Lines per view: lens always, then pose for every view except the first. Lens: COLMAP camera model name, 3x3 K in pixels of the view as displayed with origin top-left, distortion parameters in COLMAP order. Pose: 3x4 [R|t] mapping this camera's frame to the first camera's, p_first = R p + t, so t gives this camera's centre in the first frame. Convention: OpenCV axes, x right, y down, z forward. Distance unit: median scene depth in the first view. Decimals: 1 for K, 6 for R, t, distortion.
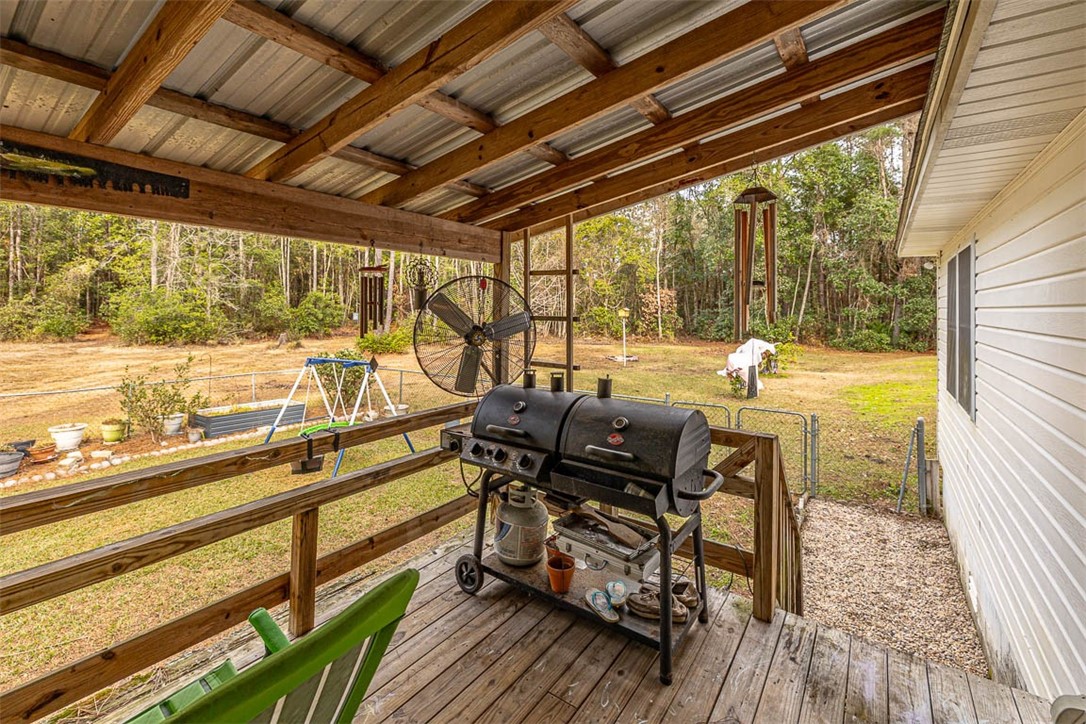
lens RADIAL K [[476.3, 0, 543.0], [0, 476.3, 299.3], [0, 0, 1]] dist [-0.000104, 0.000009]
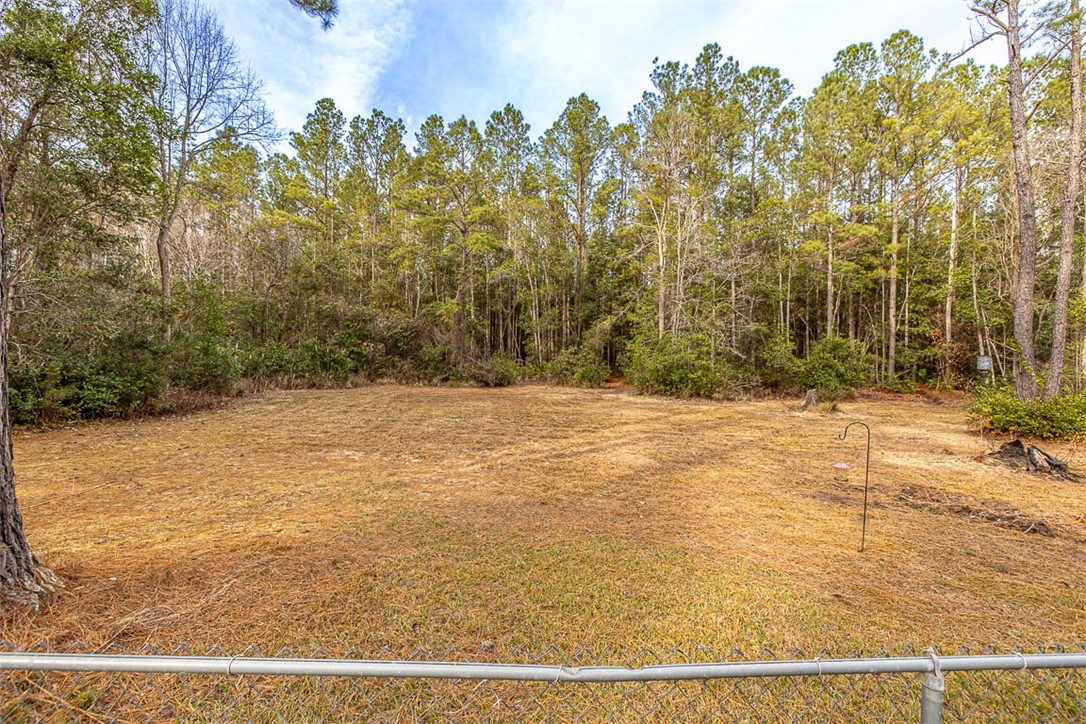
lens RADIAL K [[460.5, 0, 540.1], [0, 460.5, 359.3], [0, 0, 1]] dist [-0.002356, -0.000760]
pose [[0.616897, -0.002828, -0.787039, -0.249006], [-0.000058, 0.999993, -0.003639, 0.028164], [0.787044, 0.002290, 0.616893, 0.250957]]
